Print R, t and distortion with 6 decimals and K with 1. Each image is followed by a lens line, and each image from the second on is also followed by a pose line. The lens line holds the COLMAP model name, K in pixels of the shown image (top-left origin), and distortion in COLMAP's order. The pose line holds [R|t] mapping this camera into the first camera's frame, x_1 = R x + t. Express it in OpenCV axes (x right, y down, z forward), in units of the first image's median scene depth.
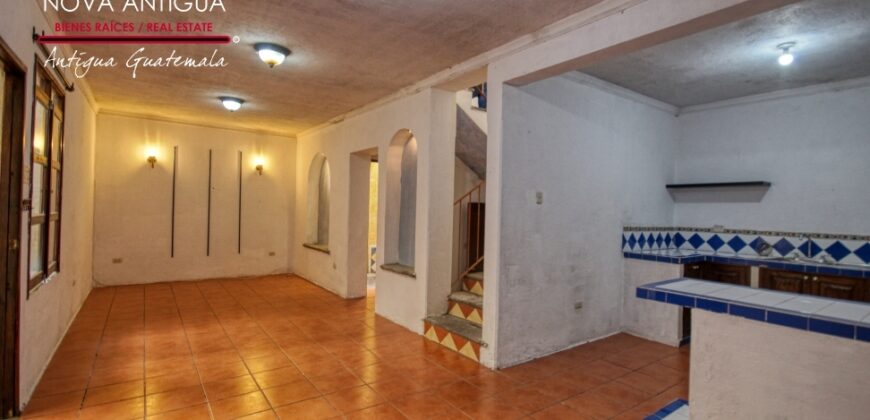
lens RADIAL K [[409.9, 0, 437.4], [0, 409.9, 210.1], [0, 0, 1]] dist [-0.002558, -0.002142]
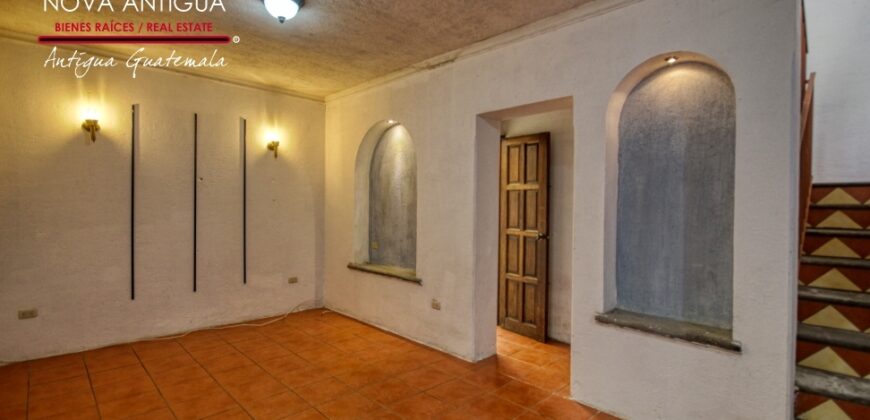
lens RADIAL K [[409.9, 0, 433.2], [0, 409.9, 209.4], [0, 0, 1]] dist [-0.002558, -0.002142]
pose [[0.989165, -0.015787, 0.145955, -0.400413], [0.014752, 0.999858, 0.008169, -0.010340], [-0.146063, -0.005927, 0.989257, 0.477024]]
